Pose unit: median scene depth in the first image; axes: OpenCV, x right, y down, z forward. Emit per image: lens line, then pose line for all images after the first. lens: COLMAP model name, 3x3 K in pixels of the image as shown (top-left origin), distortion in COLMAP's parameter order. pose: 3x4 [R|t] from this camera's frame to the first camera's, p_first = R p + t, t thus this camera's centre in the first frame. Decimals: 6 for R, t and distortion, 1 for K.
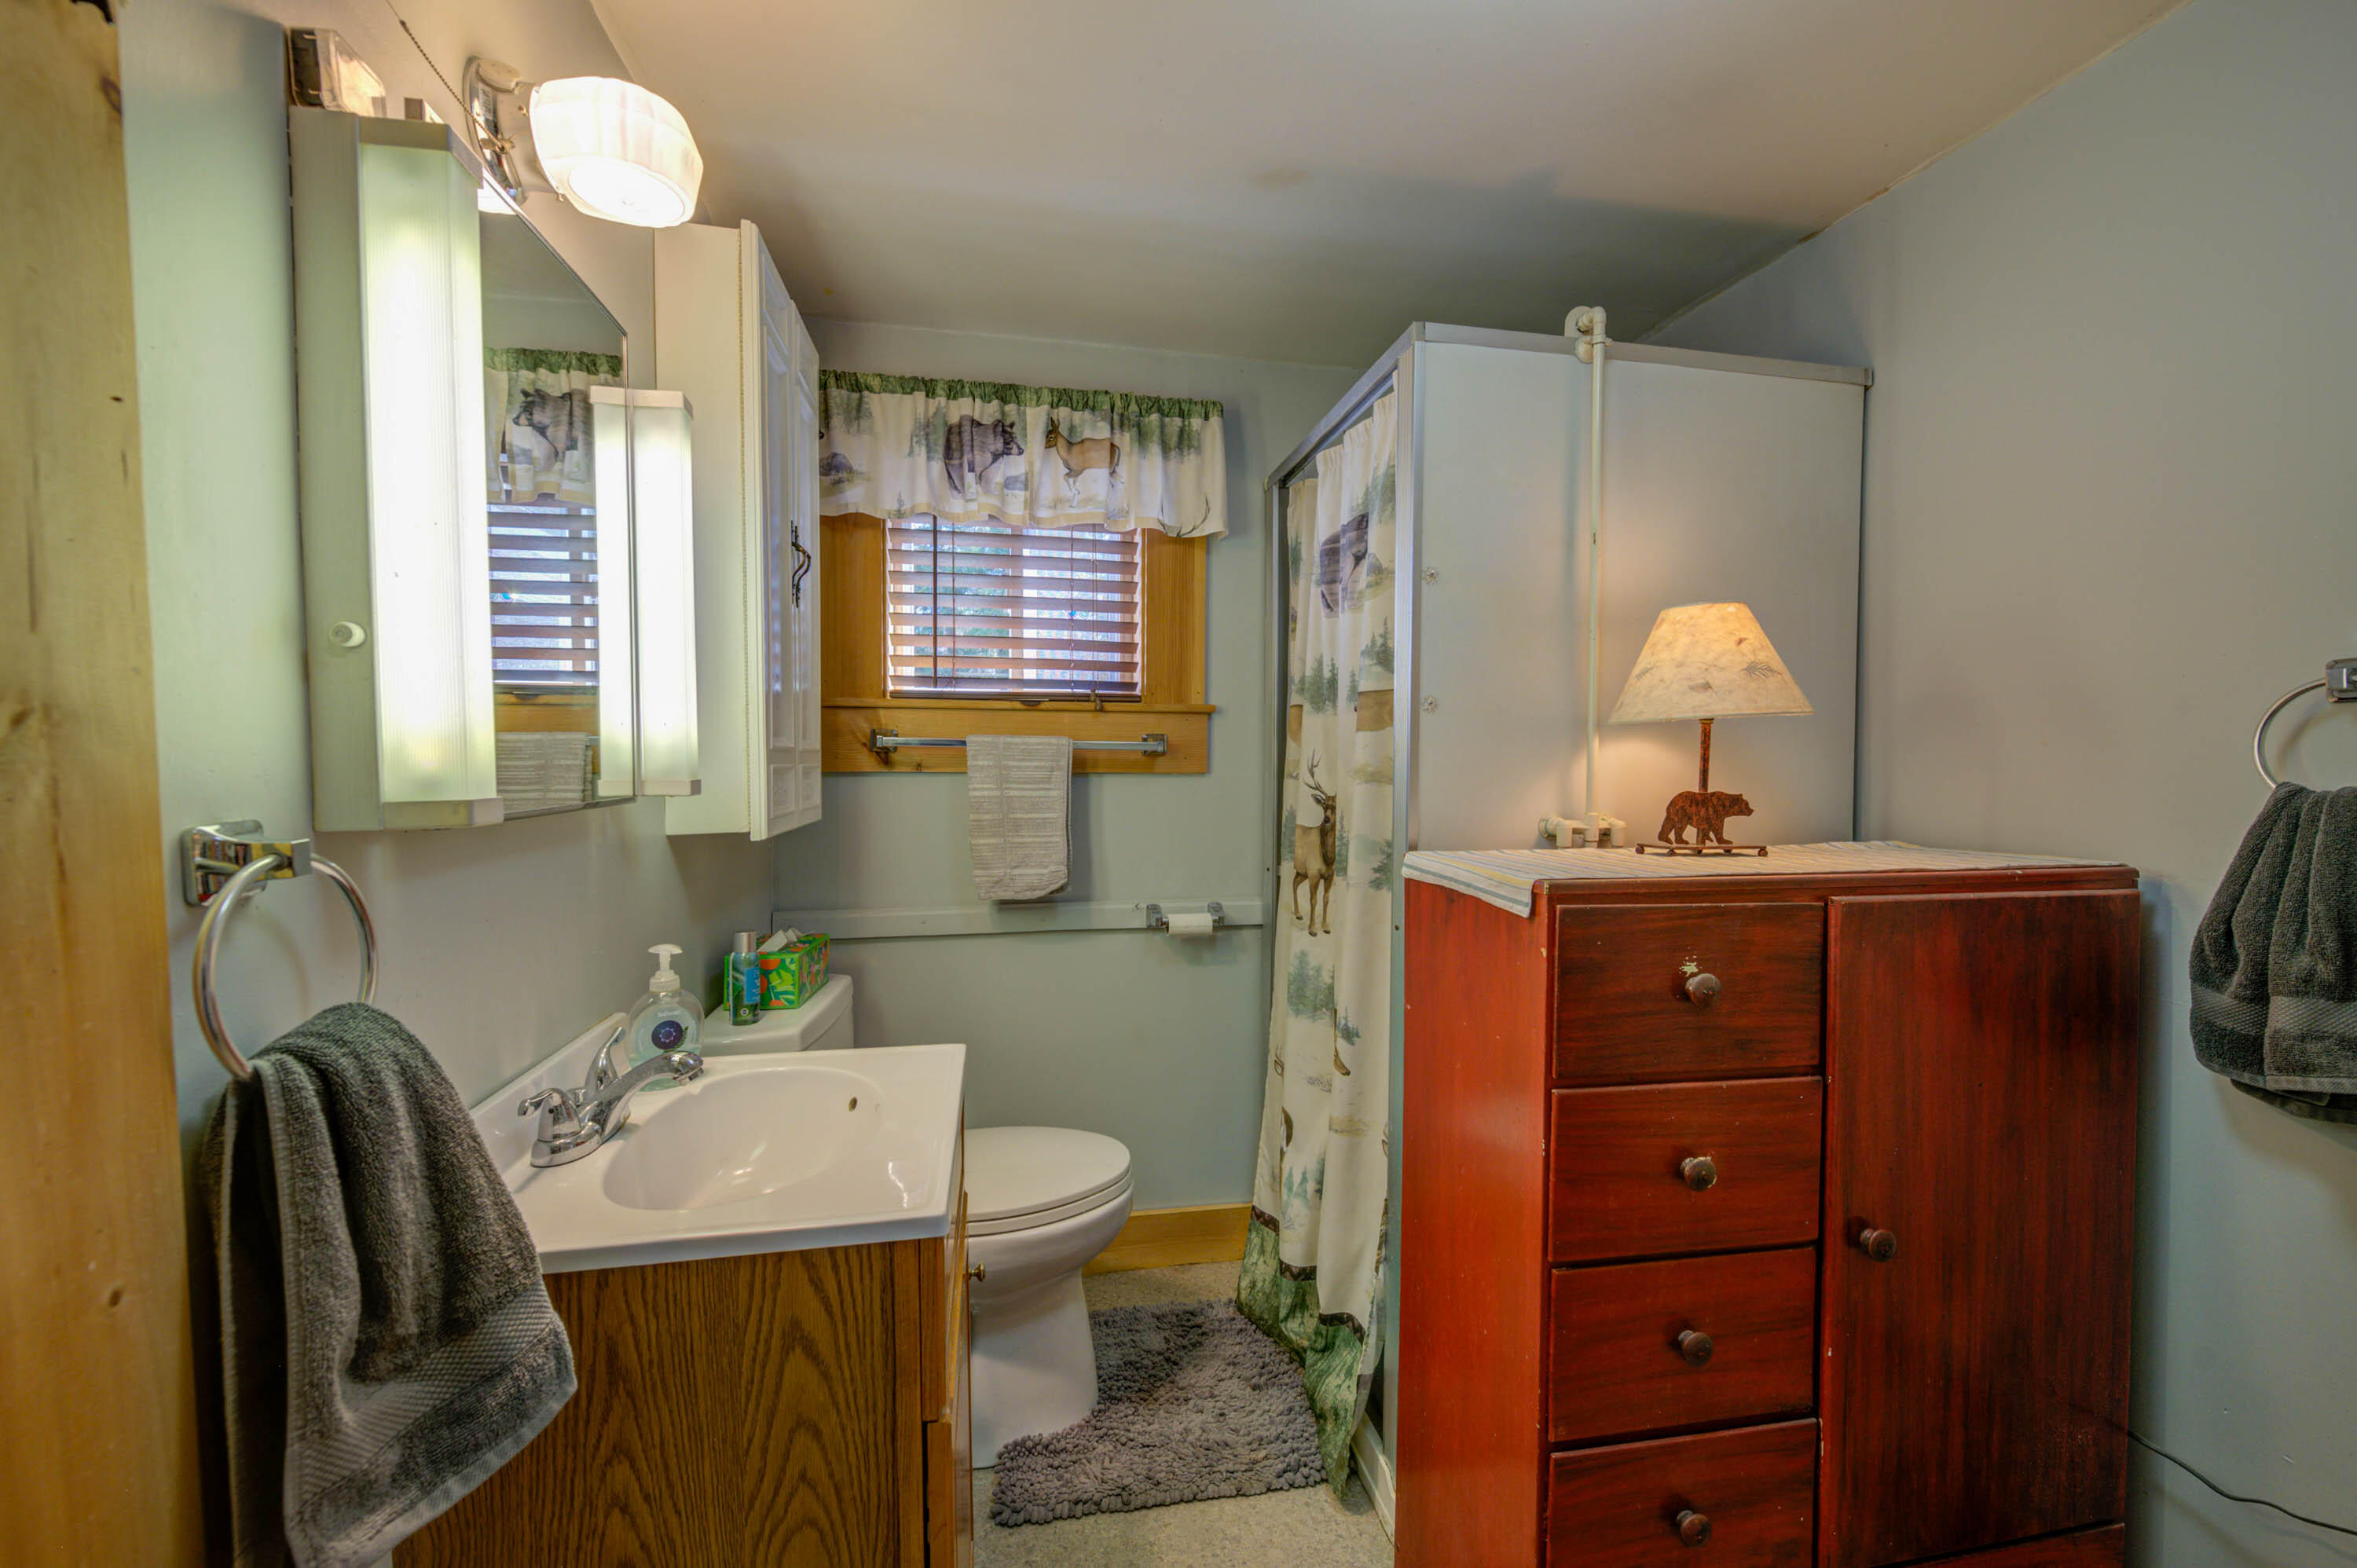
lens RADIAL K [[930.0, 0, 1175.7], [0, 930.0, 791.9], [0, 0, 1]] dist [0.000162, 0.000033]
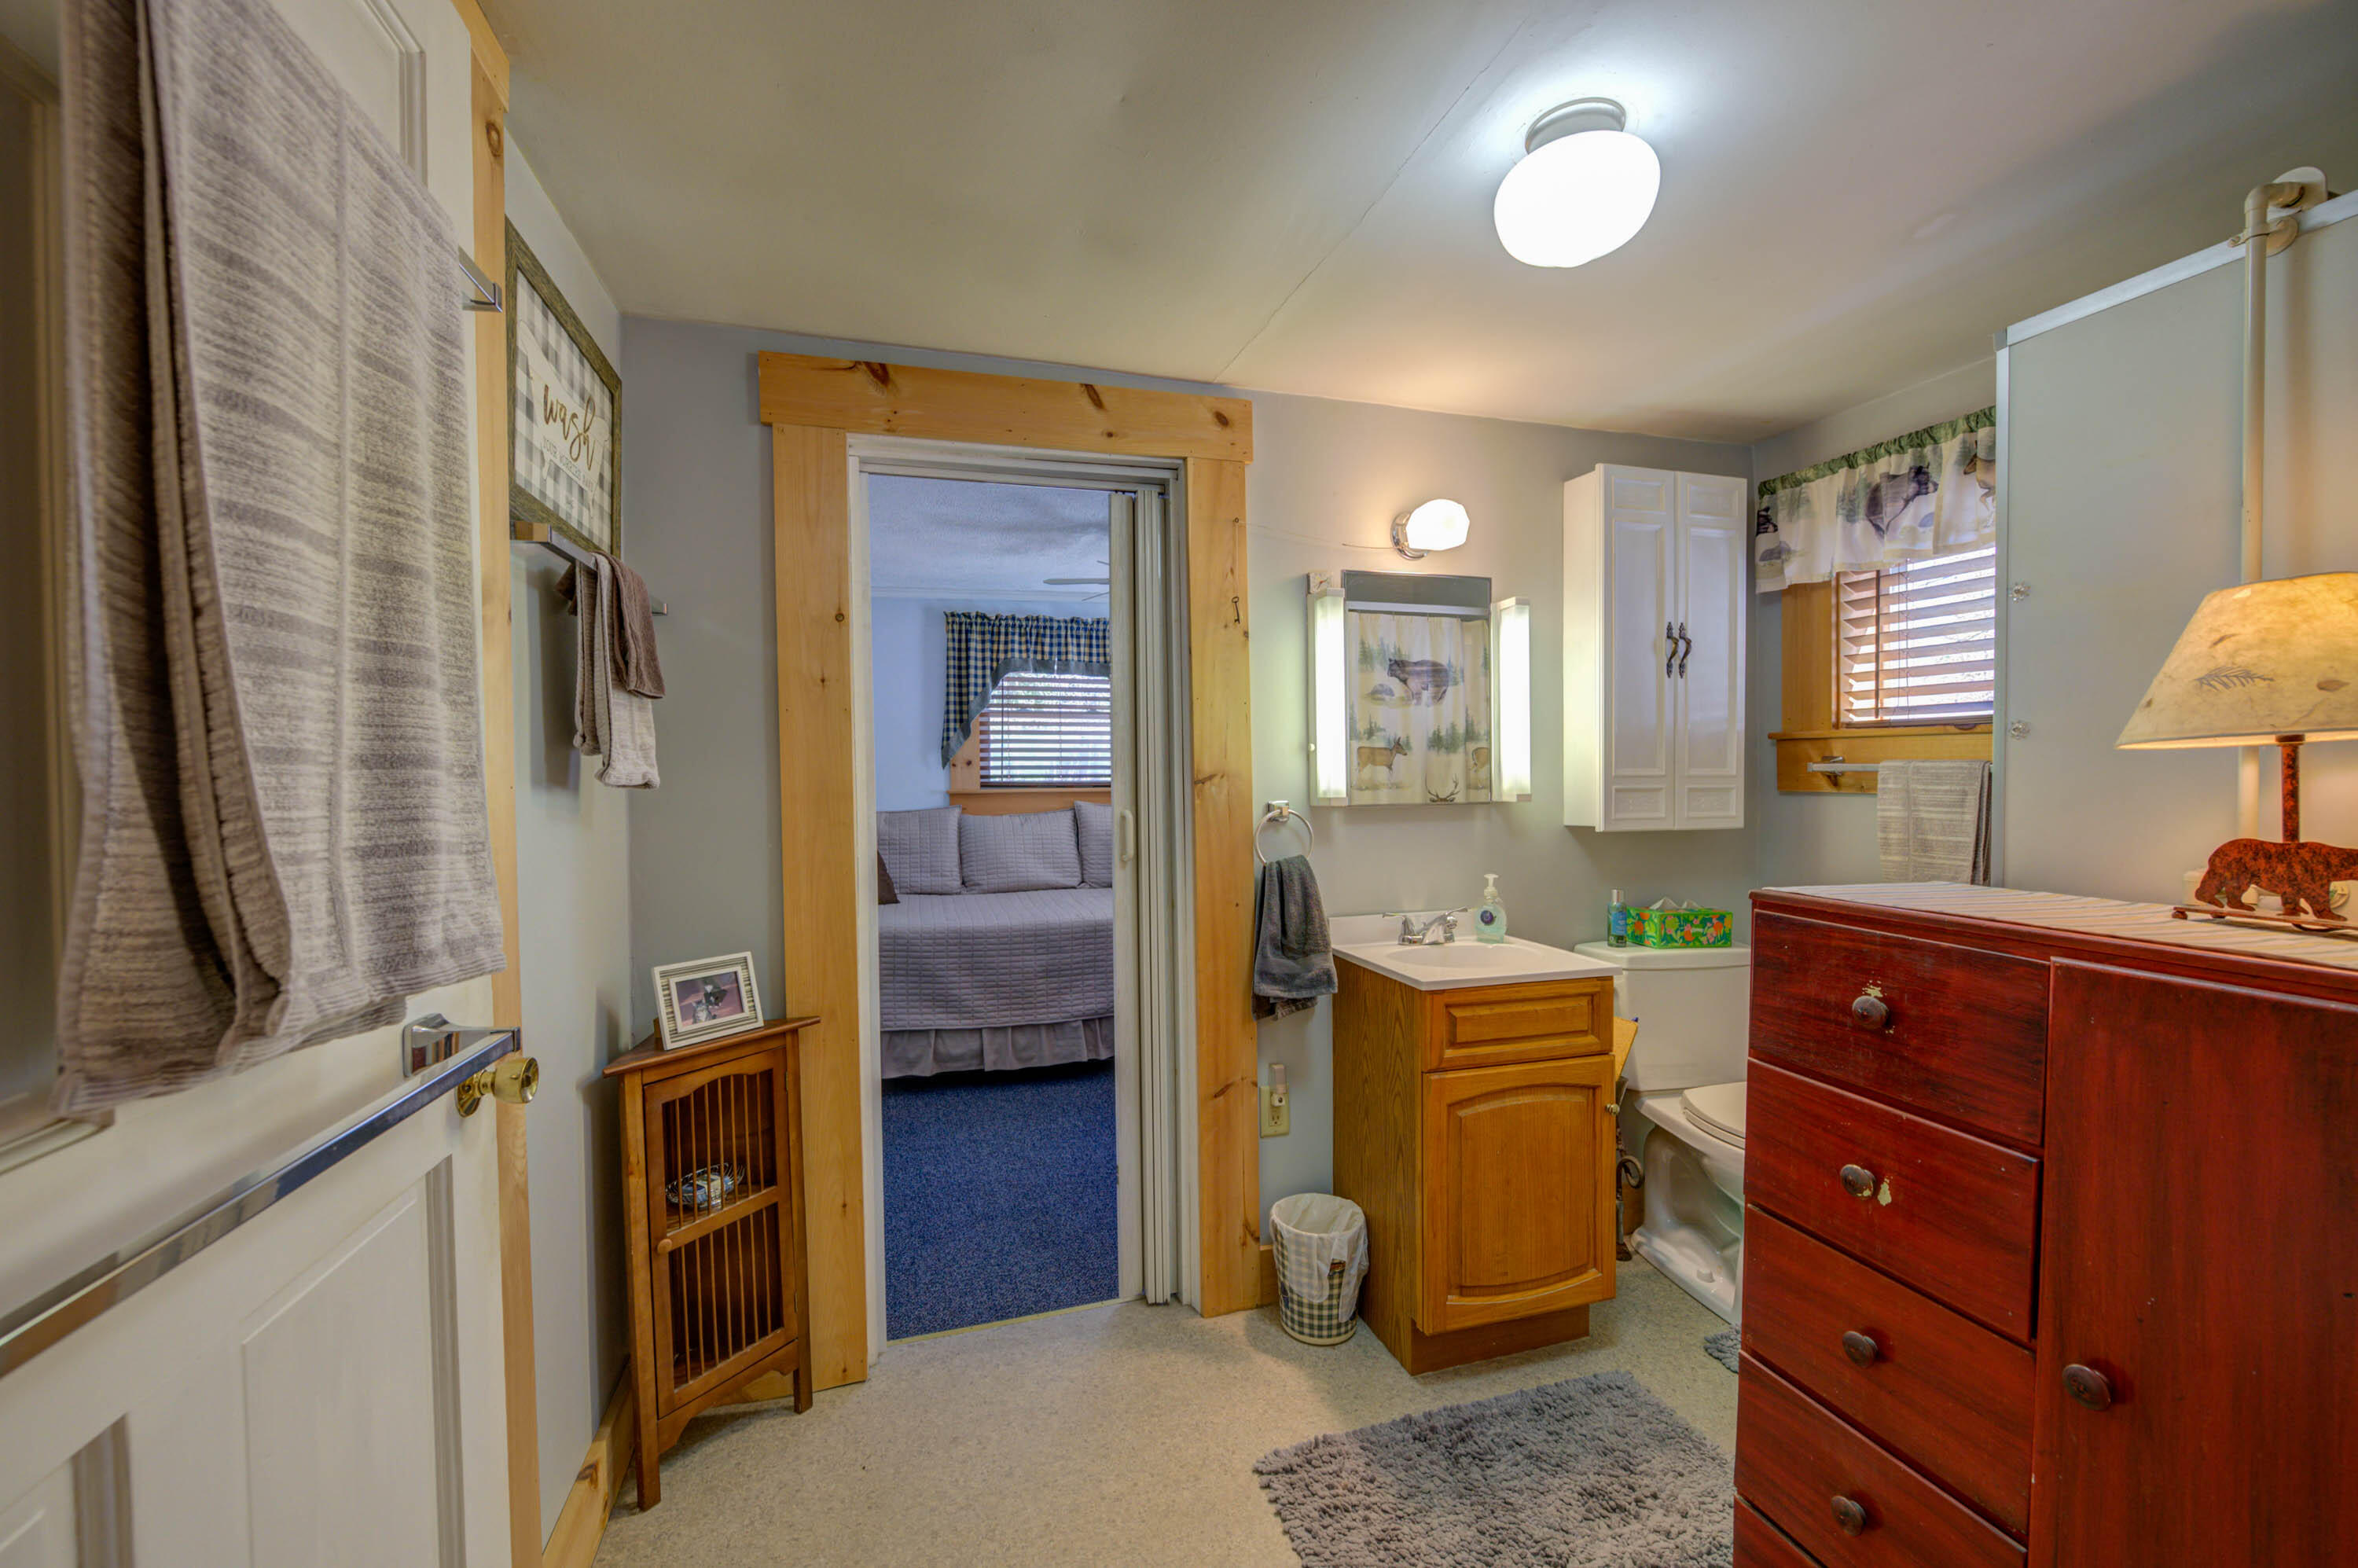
lens RADIAL K [[930.5, 0, 1173.3], [0, 930.5, 785.6], [0, 0, 1]] dist [0.000162, 0.000033]
pose [[0.108979, 0.012424, -0.993966, 1.112230], [-0.032602, 0.999429, 0.008918, -0.019897], [0.993509, 0.031434, 0.109322, 0.067684]]
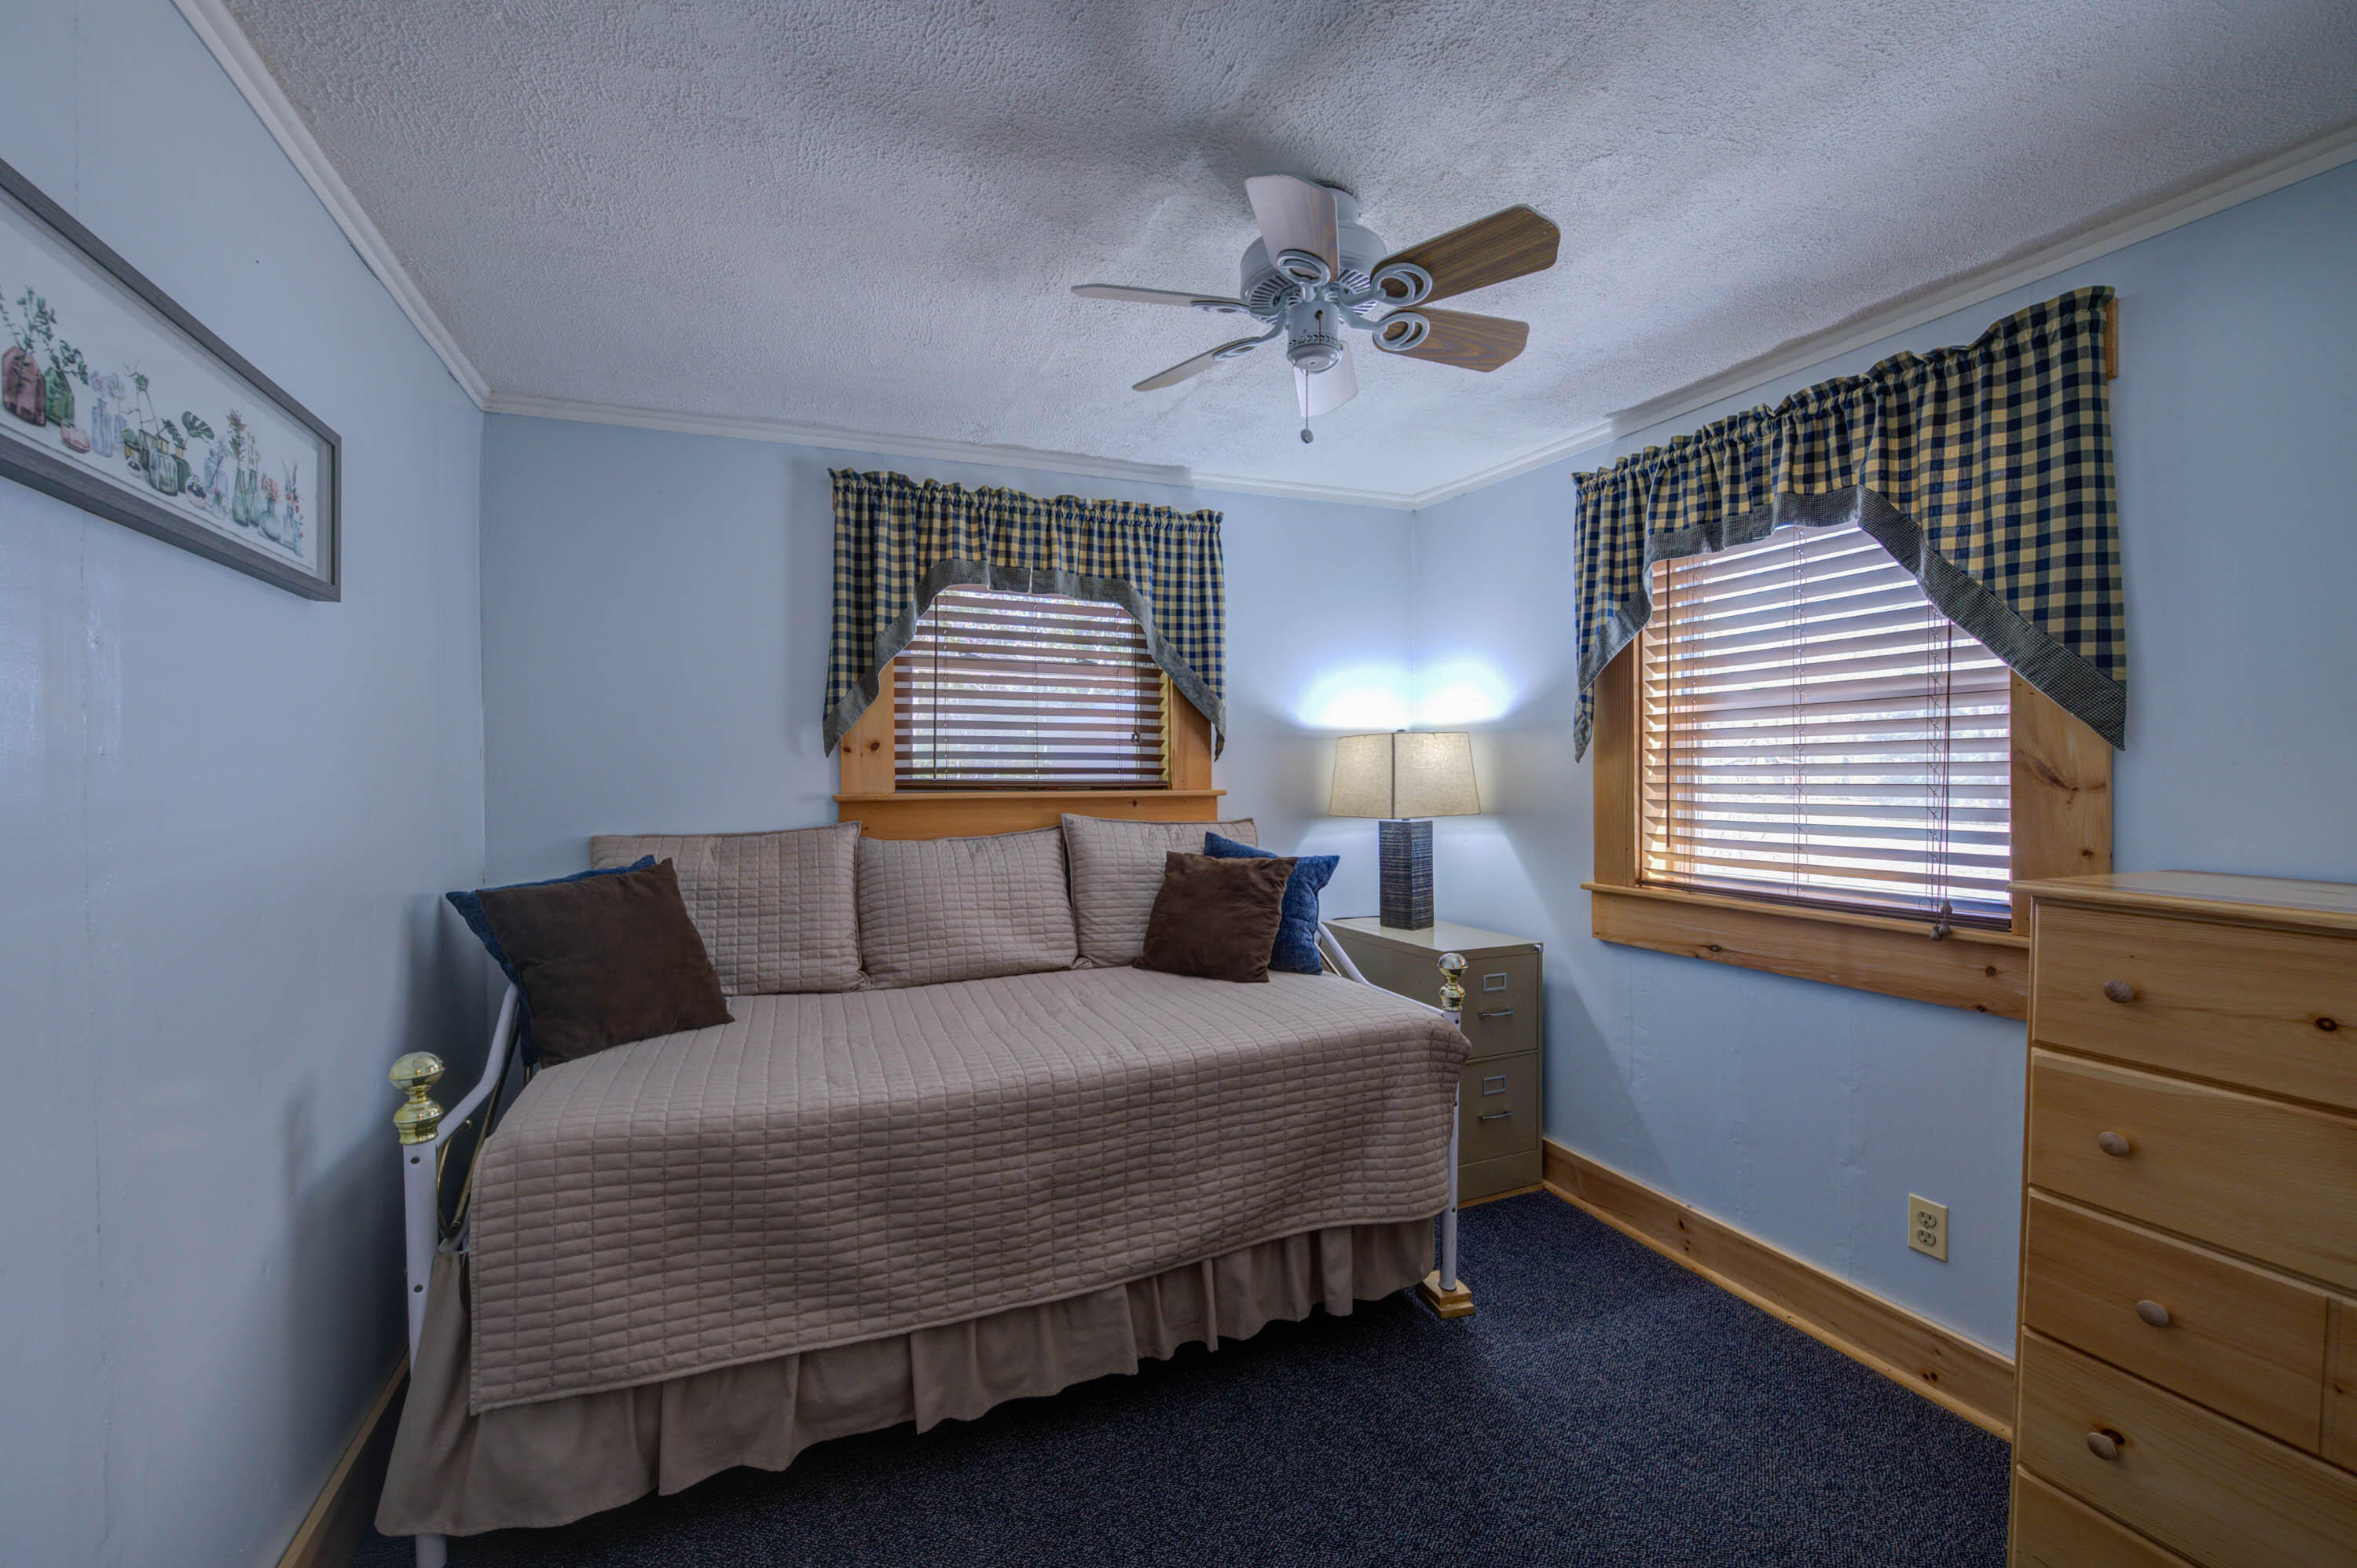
lens RADIAL K [[930.0, 0, 1175.3], [0, 930.0, 788.5], [0, 0, 1]] dist [0.000162, 0.000033]
pose [[0.216659, 0.008929, -0.976207, 0.522354], [-0.036353, 0.999338, 0.001072, -0.006177], [0.975570, 0.035256, 0.216840, -0.005385]]
